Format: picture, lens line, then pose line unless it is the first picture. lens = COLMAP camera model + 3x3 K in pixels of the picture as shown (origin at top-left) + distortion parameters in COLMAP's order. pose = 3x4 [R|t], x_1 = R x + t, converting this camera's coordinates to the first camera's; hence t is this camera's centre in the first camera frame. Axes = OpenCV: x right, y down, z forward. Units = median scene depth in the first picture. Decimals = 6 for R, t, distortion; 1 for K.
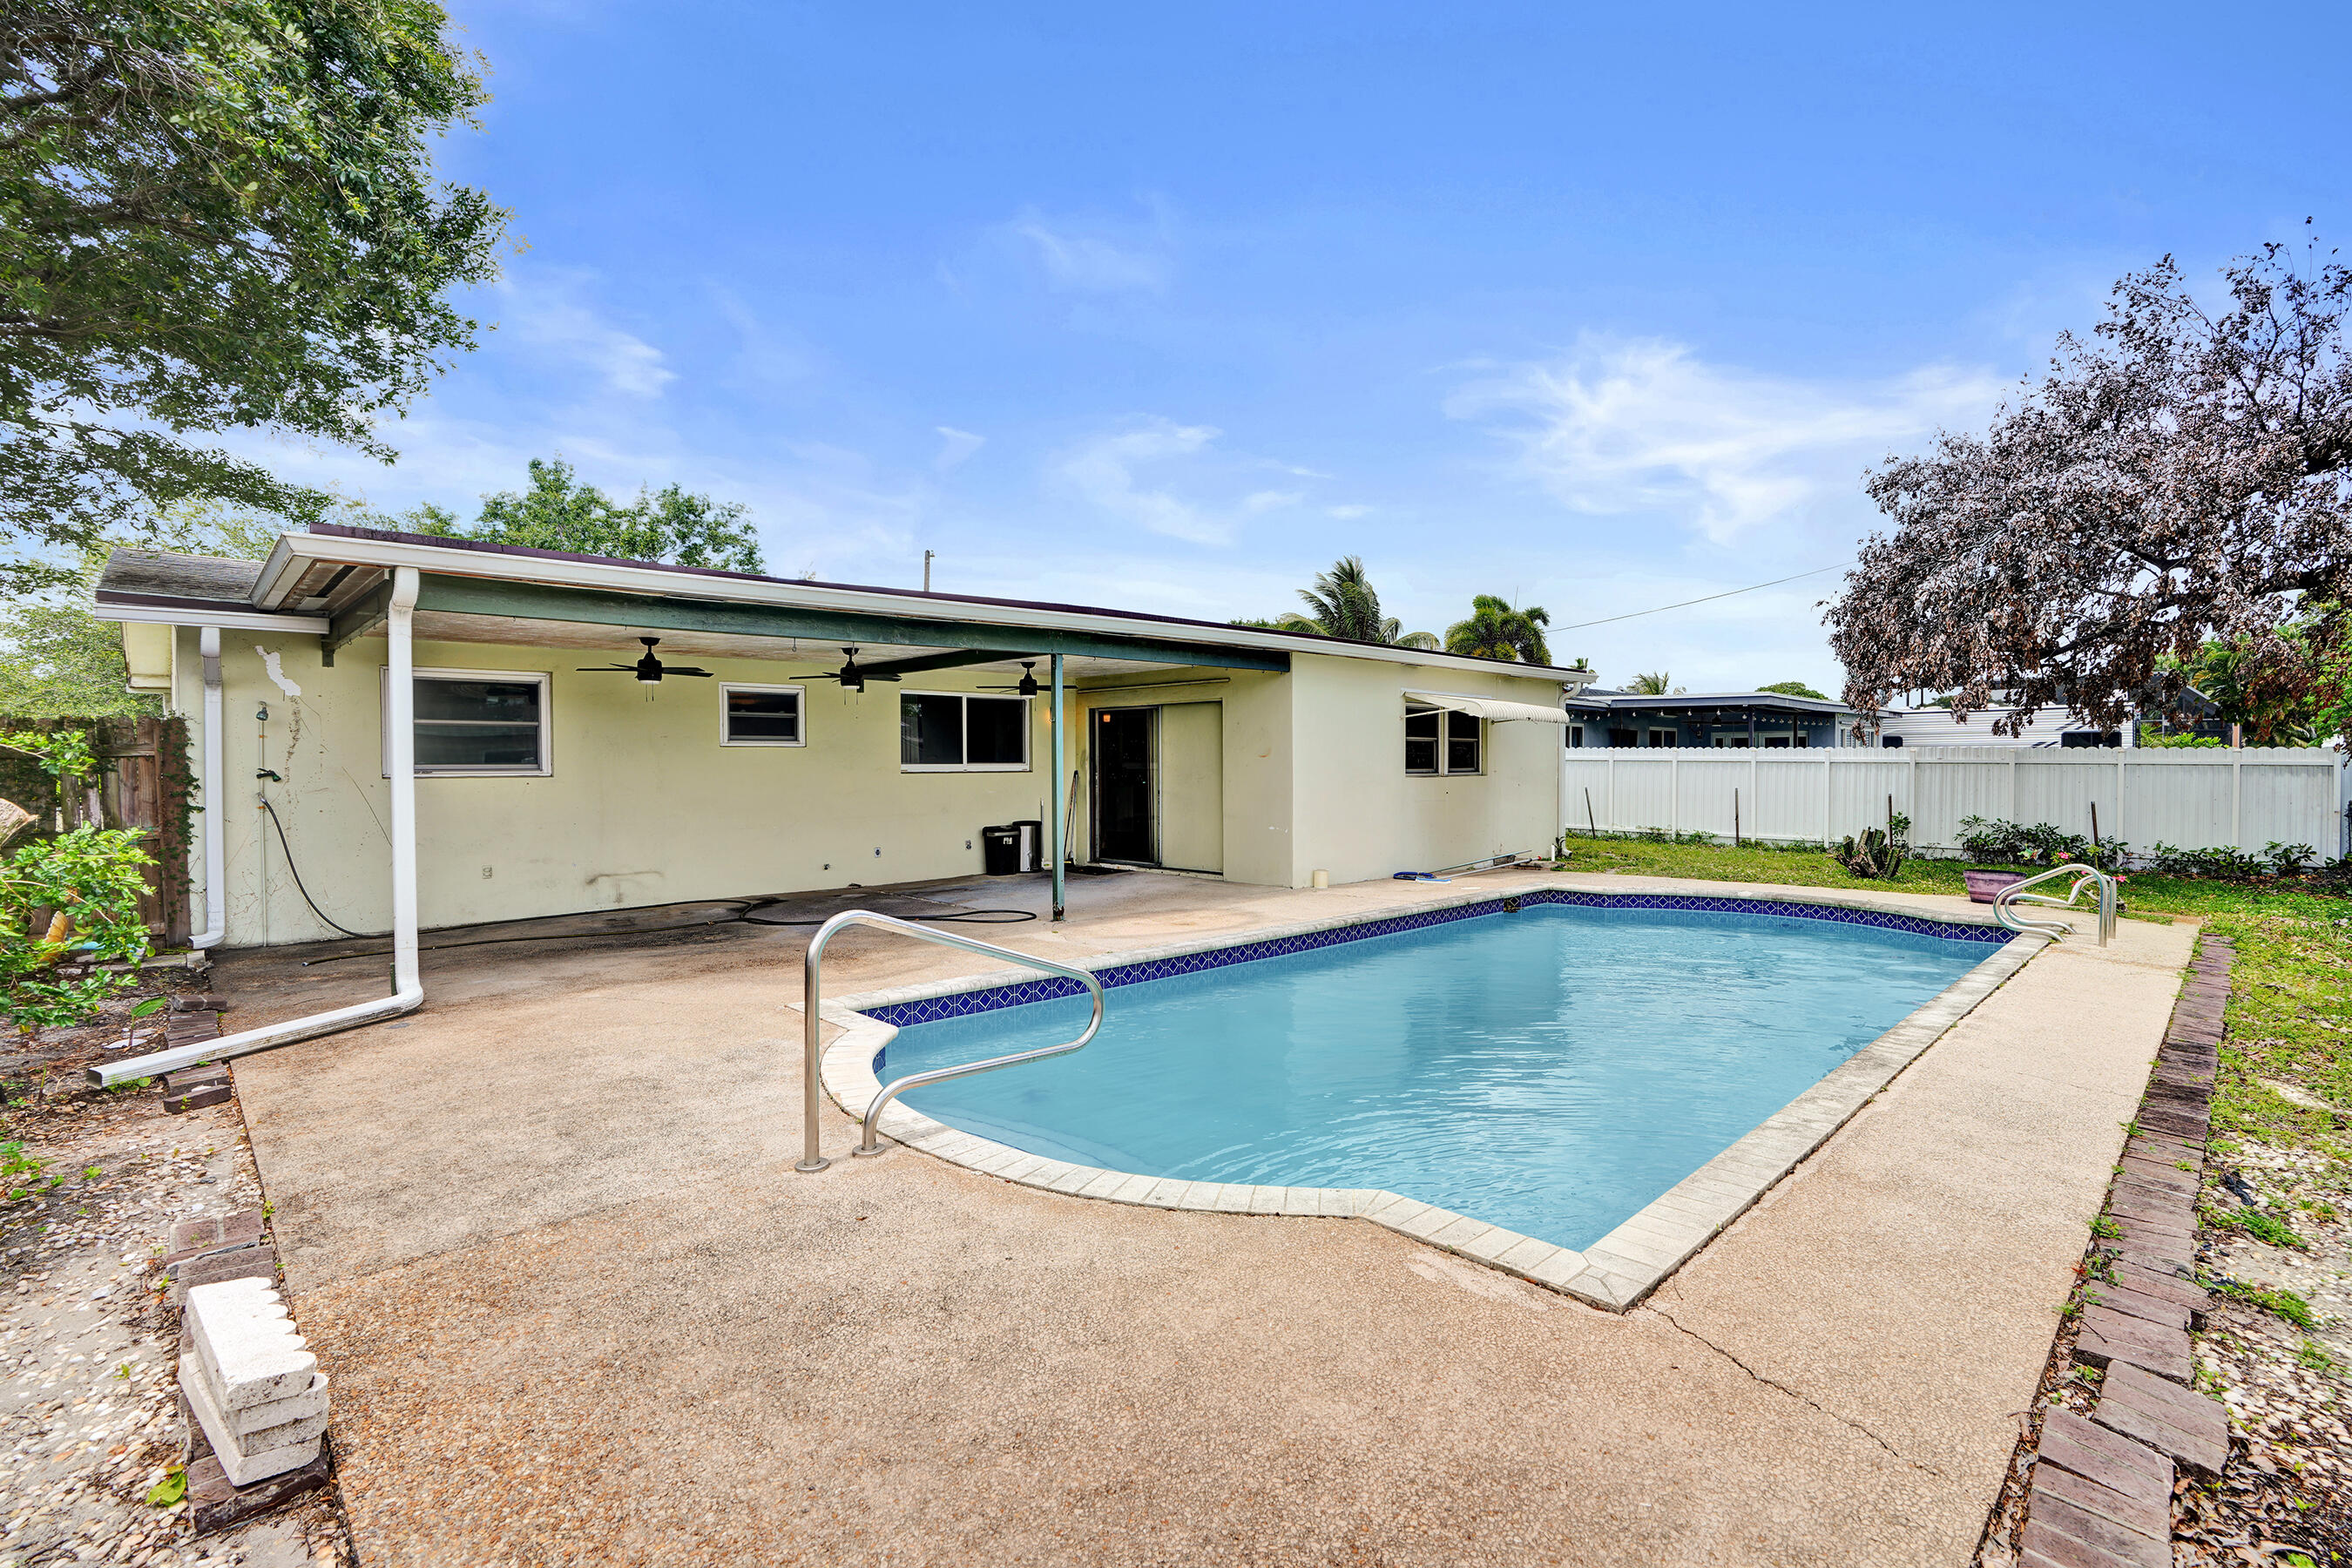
lens RADIAL K [[1089.1, 0, 1184.5], [0, 1089.1, 780.9], [0, 0, 1]] dist [-0.068687, 0.026118]
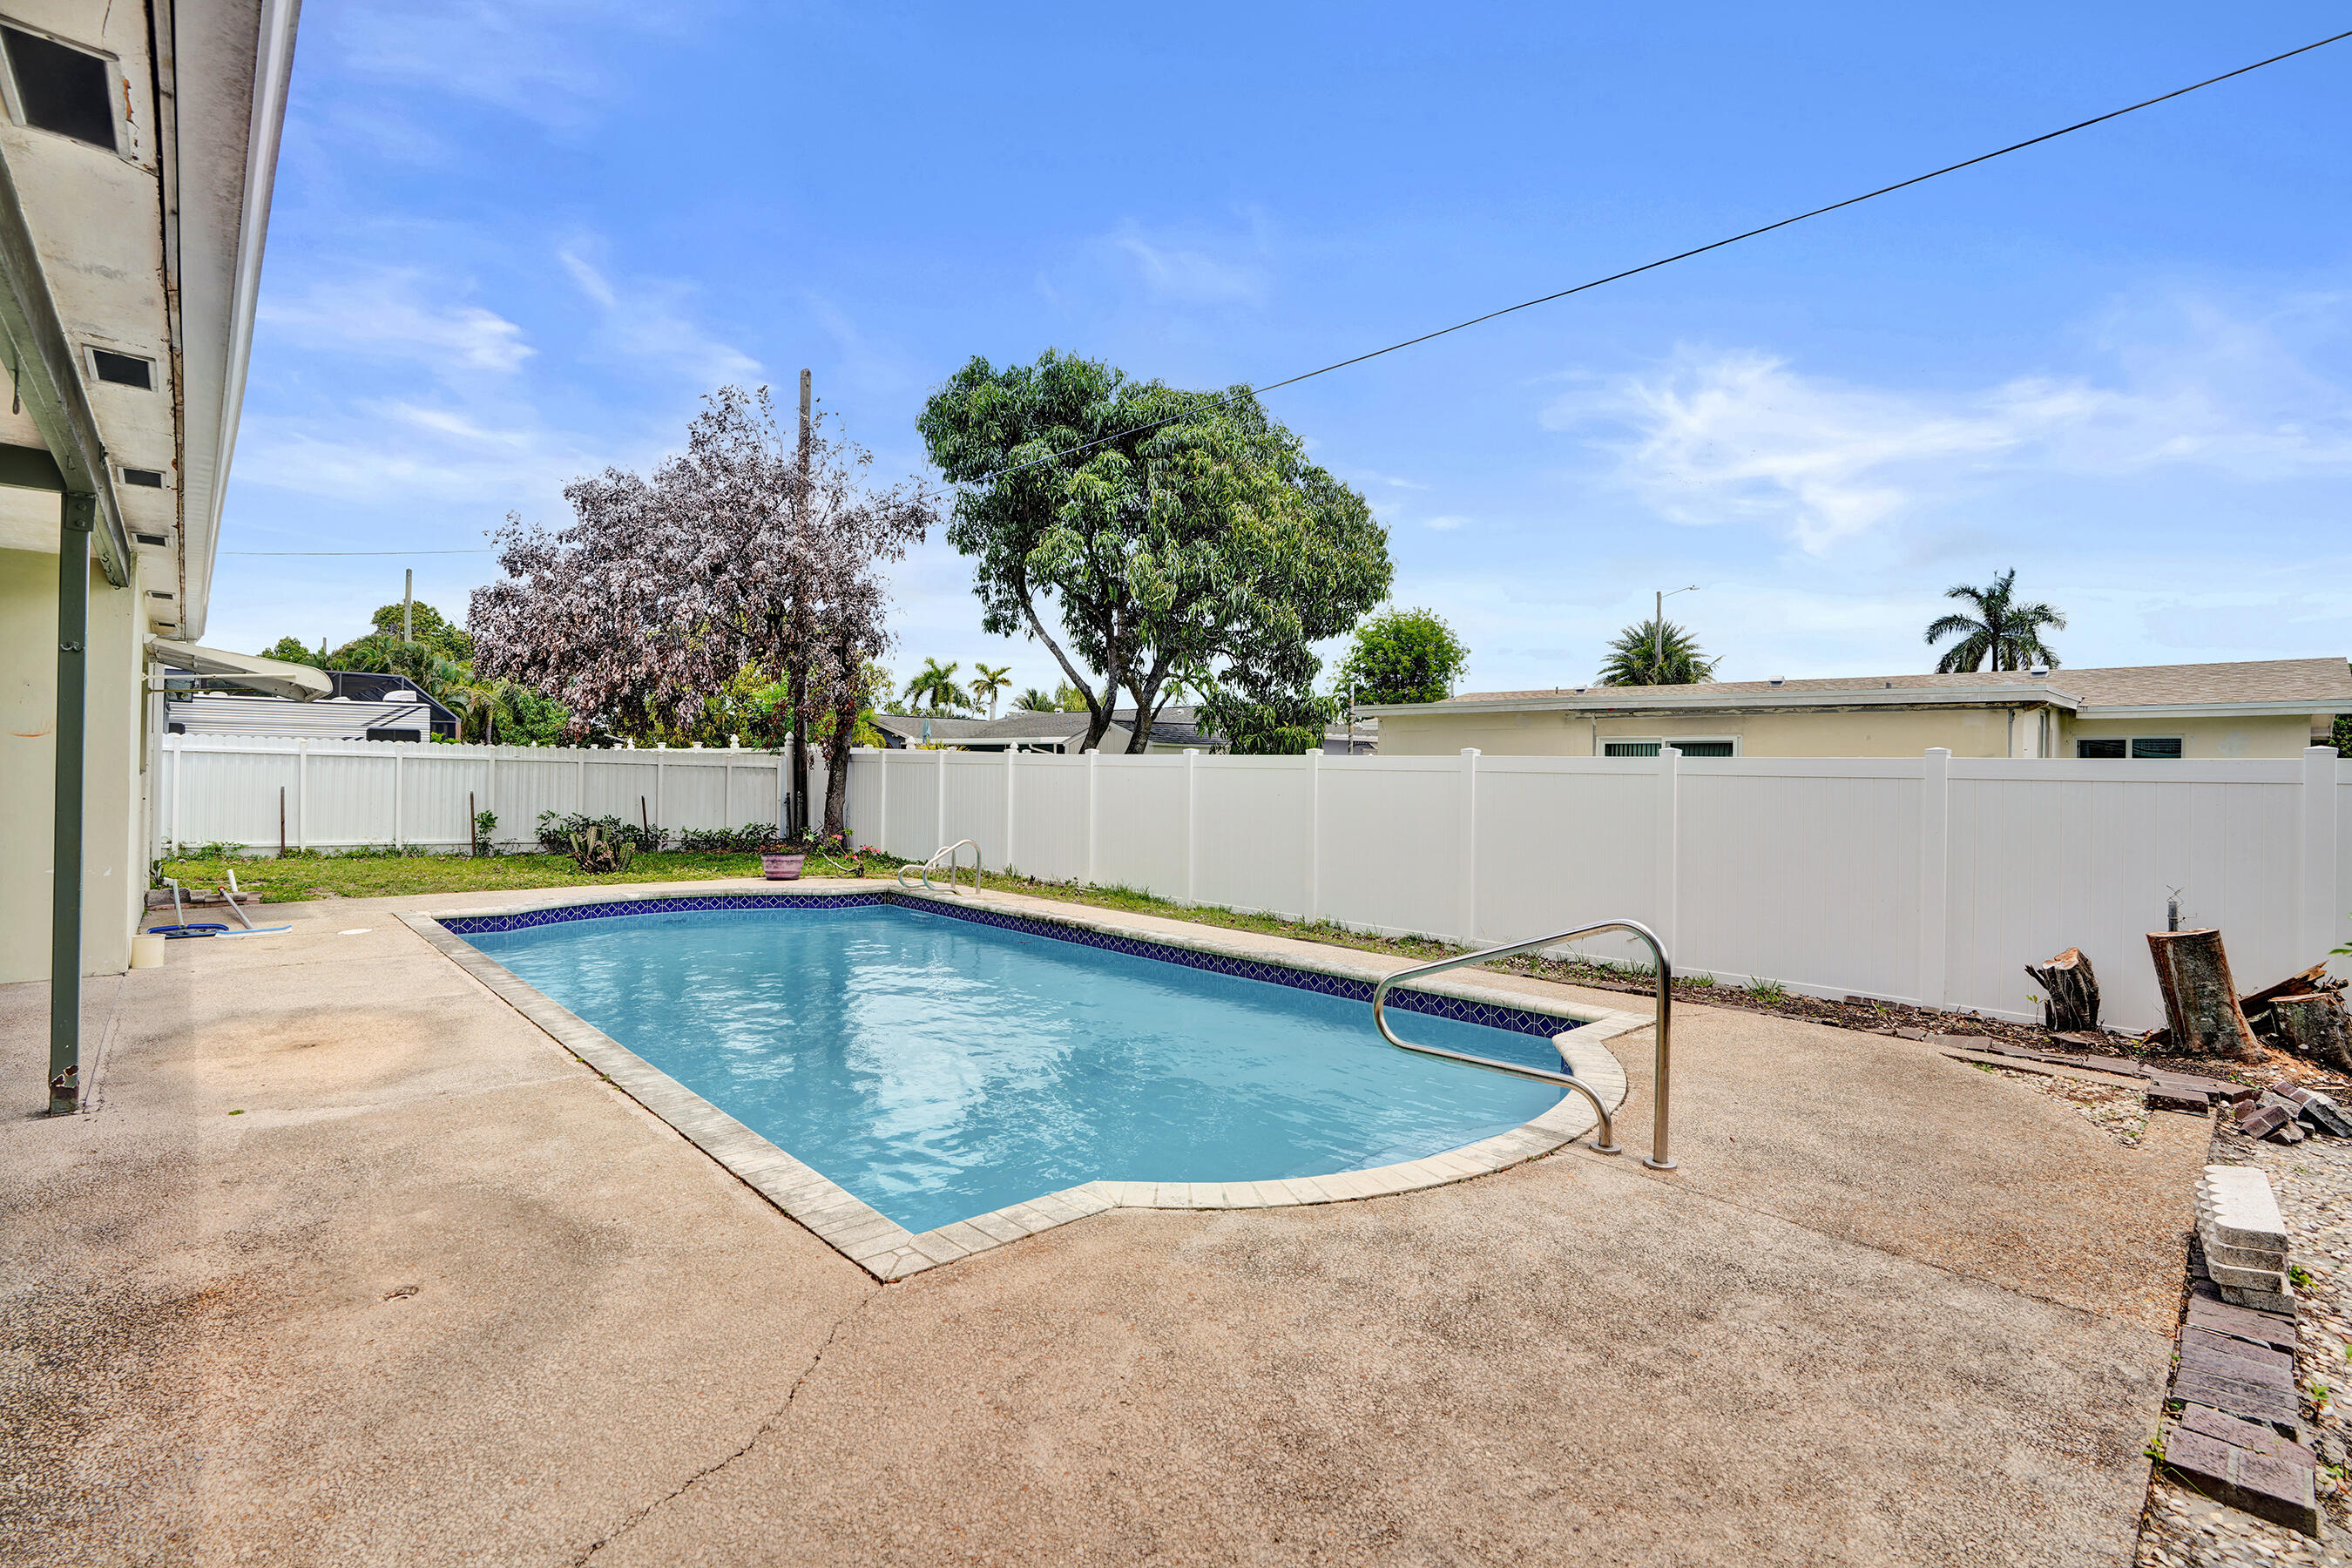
lens RADIAL K [[1089.1, 0, 1184.5], [0, 1089.1, 780.9], [0, 0, 1]] dist [-0.068687, 0.026118]
pose [[0.011154, -0.002825, 0.999934, -0.466054], [-0.004624, 0.999985, 0.002877, -0.005433], [-0.999927, -0.004656, 0.011141, 0.486299]]
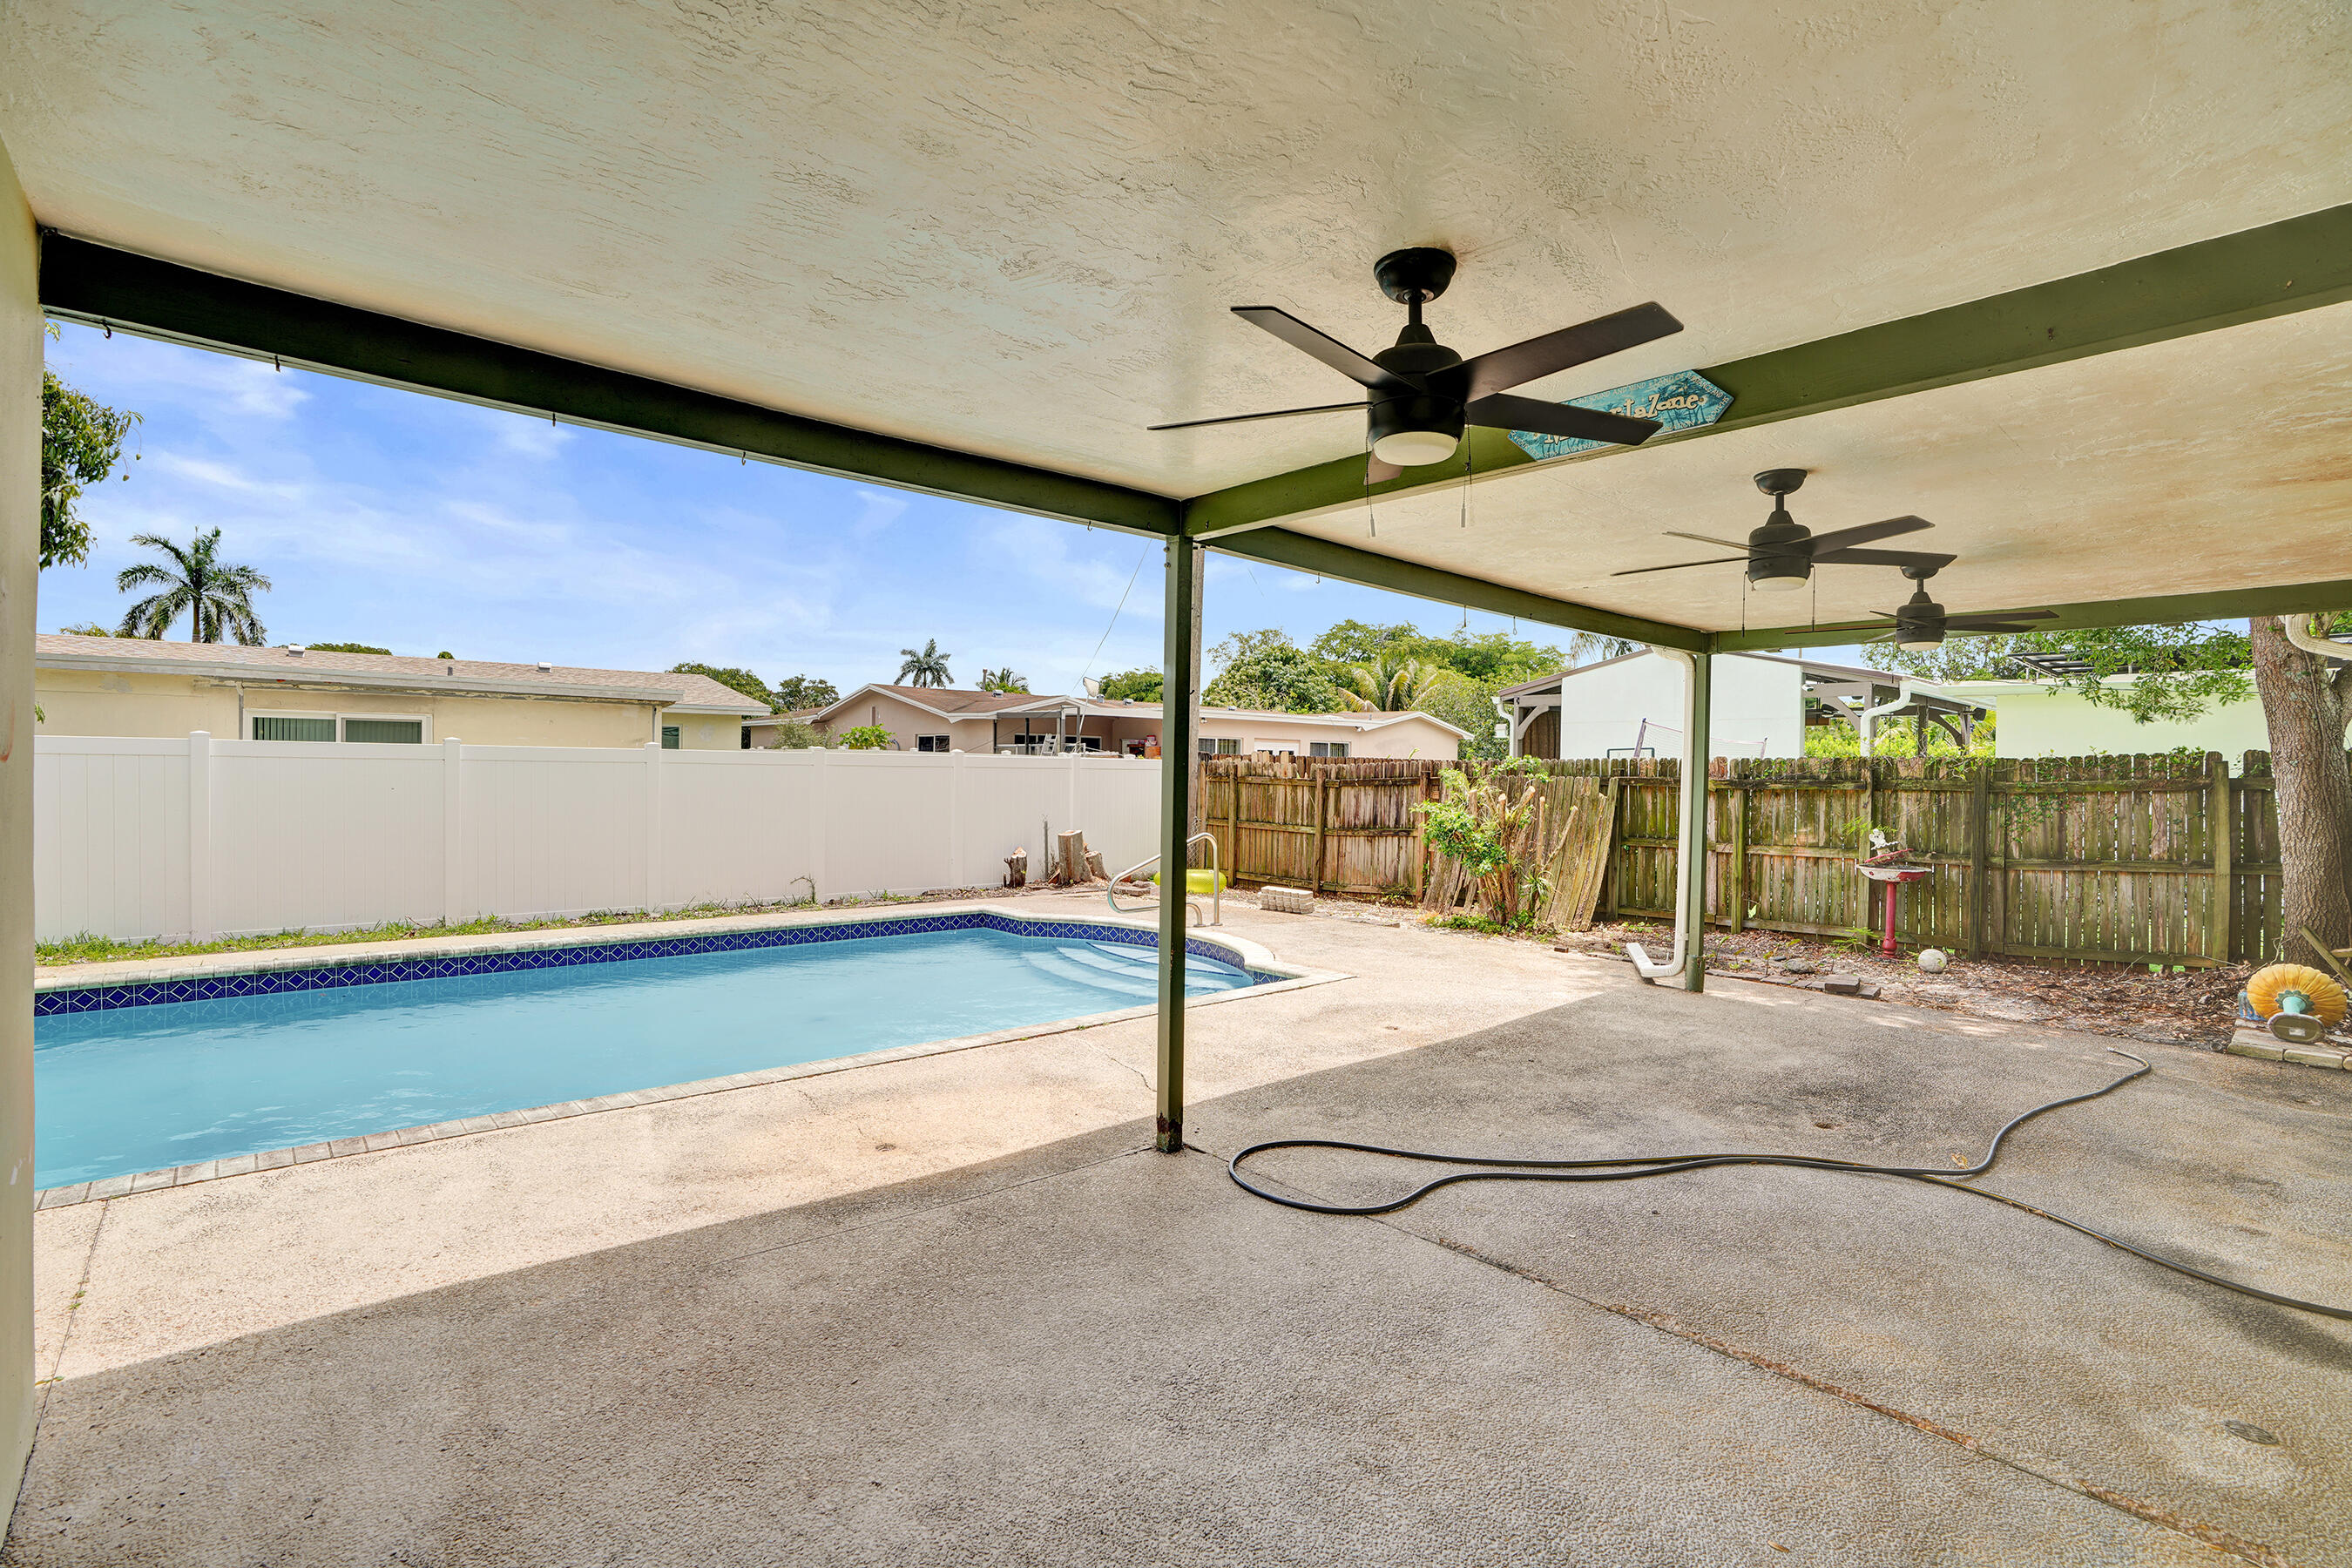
lens RADIAL K [[1089.1, 0, 1184.5], [0, 1089.1, 780.9], [0, 0, 1]] dist [-0.068687, 0.026118]
pose [[-0.999116, -0.012267, 0.040219, -0.121091], [-0.011159, 0.999556, 0.027642, -0.028306], [-0.040540, 0.027168, -0.998808, 1.274228]]
